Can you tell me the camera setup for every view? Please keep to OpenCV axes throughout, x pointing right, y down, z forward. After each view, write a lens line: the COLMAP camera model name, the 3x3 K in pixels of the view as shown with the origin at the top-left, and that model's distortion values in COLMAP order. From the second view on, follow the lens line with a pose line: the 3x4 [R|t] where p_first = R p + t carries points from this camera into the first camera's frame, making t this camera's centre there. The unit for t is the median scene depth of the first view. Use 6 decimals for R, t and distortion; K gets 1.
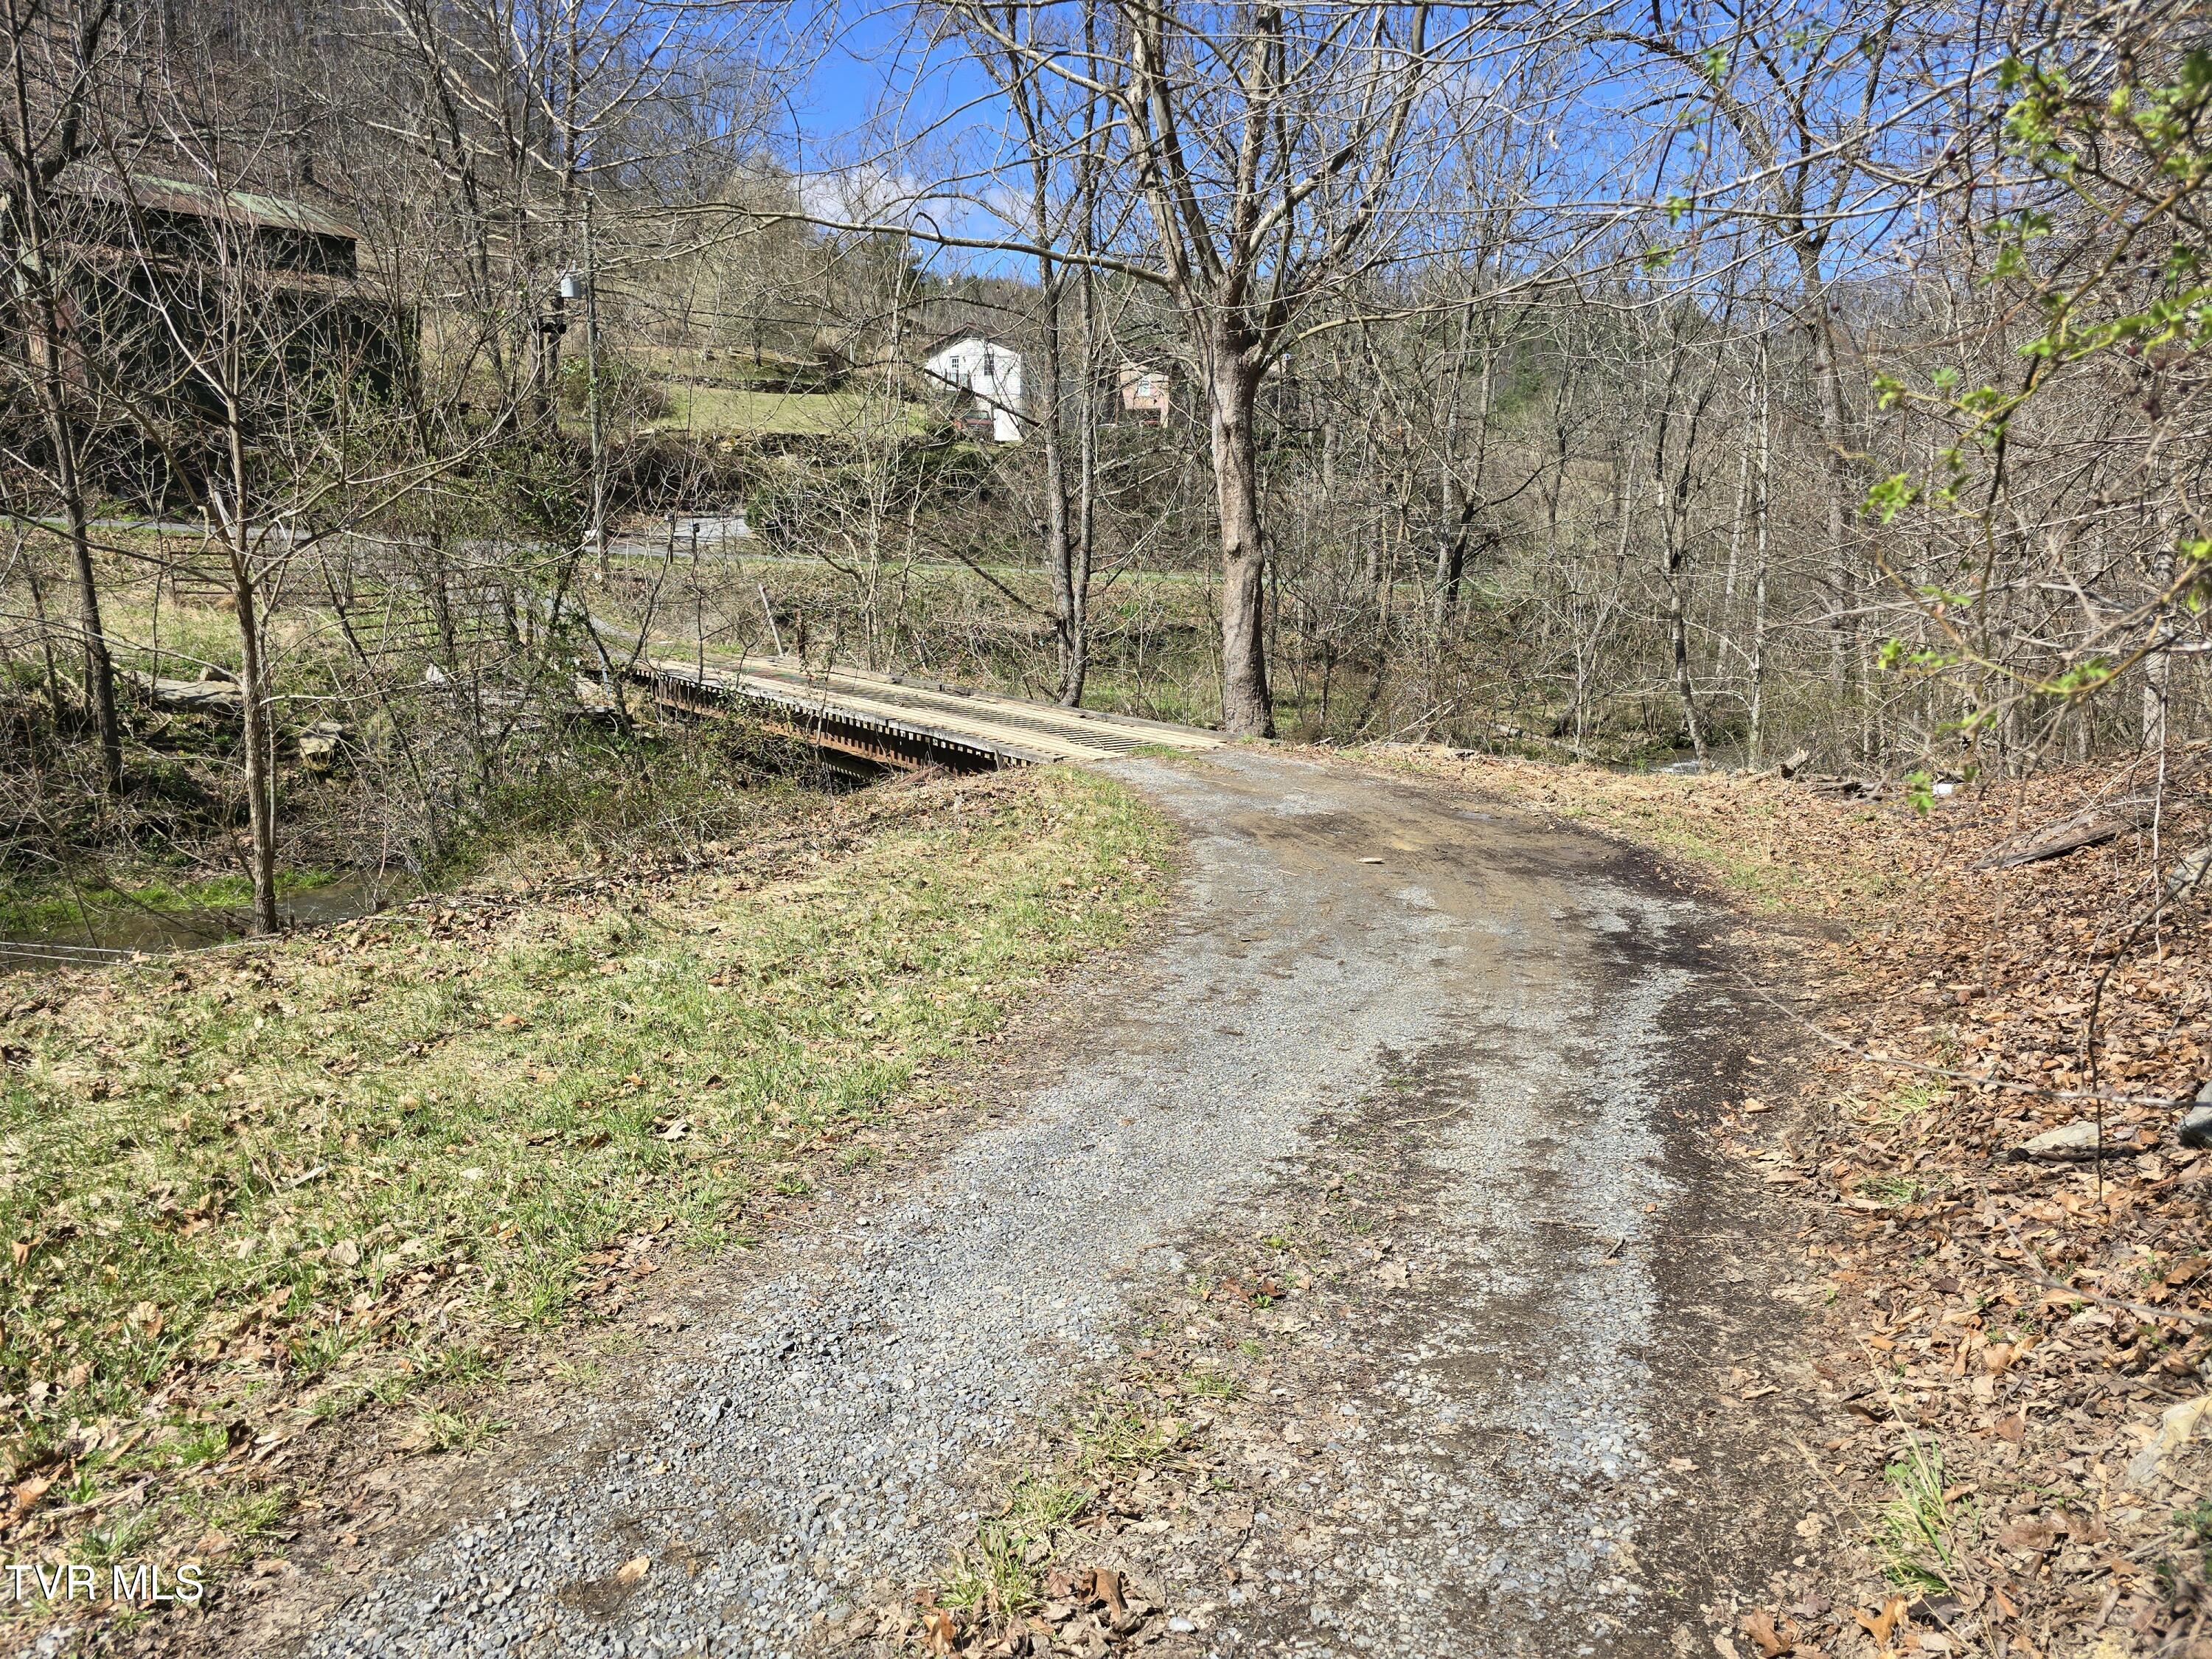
lens RADIAL K [[1533.5, 0, 1106.0], [0, 1533.5, 829.5], [0, 0, 1]] dist [0.054608, -0.000746]
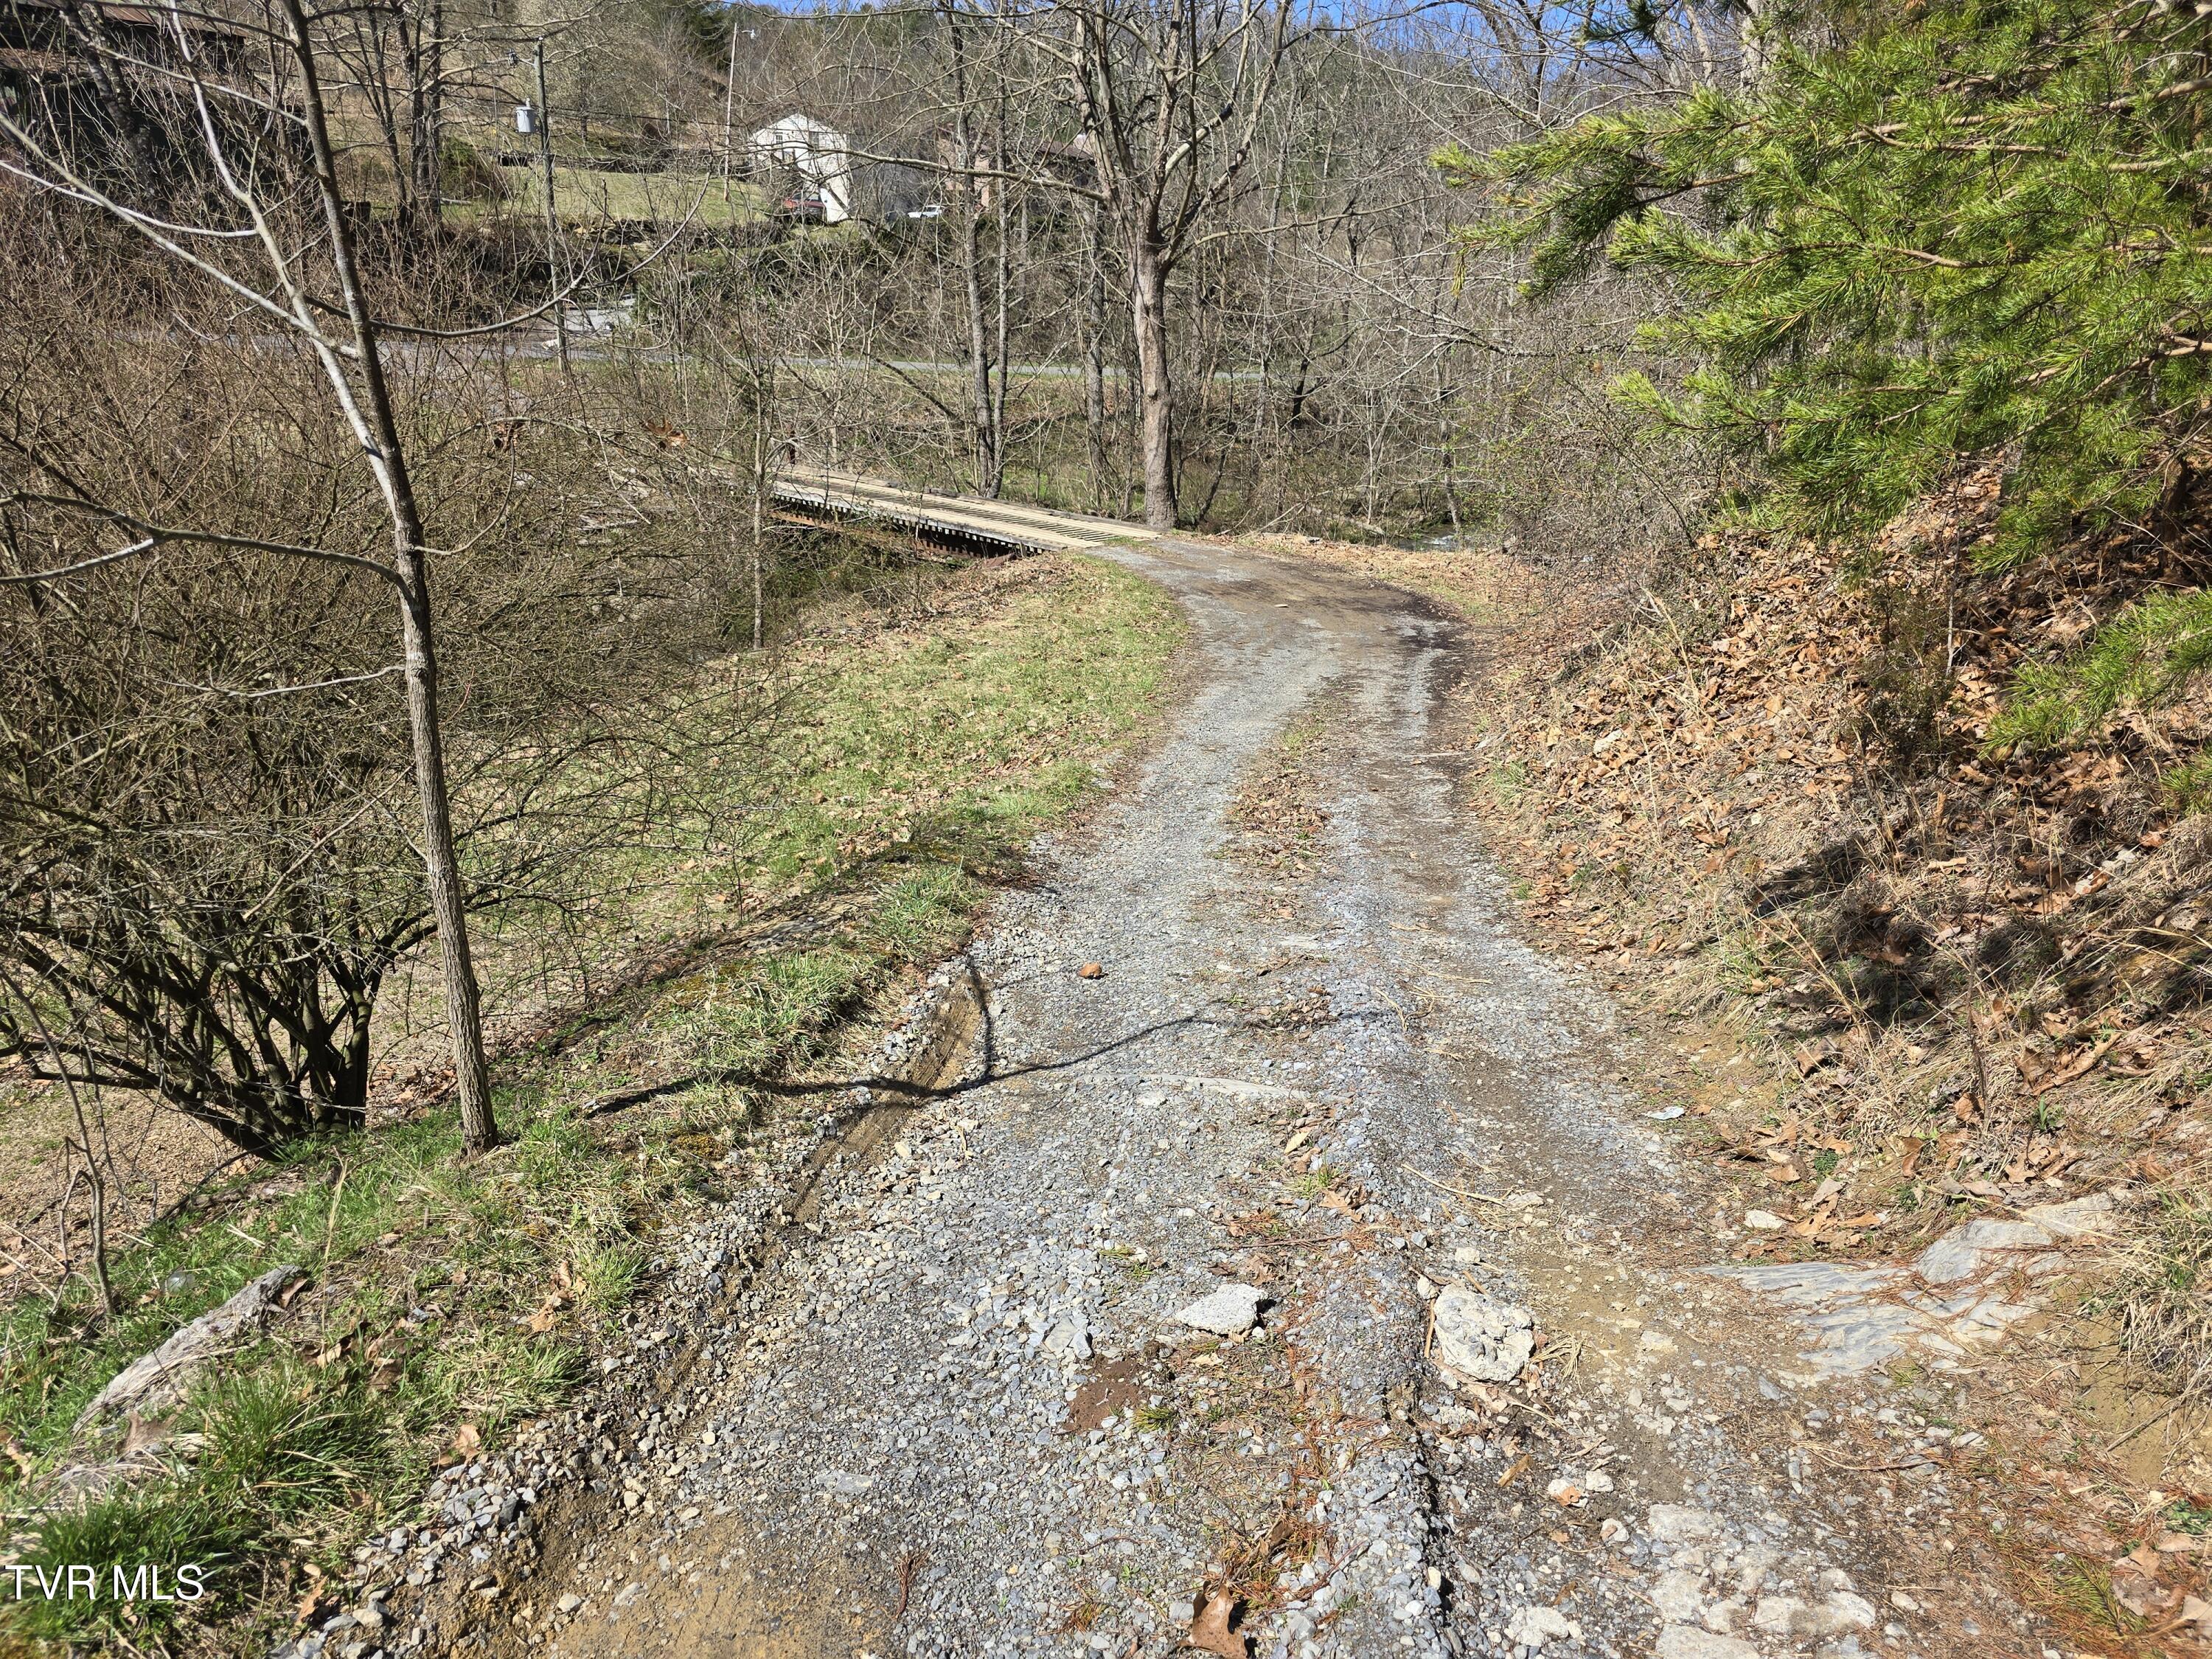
lens RADIAL K [[1514.4, 0, 1153.1], [0, 1514.4, 879.3], [0, 0, 1]] dist [0.007118, -0.003372]
pose [[0.985979, -0.048136, 0.159777, -0.168188], [0.018556, 0.983180, 0.181694, 0.006143], [-0.165835, -0.176182, 0.970288, -0.466099]]
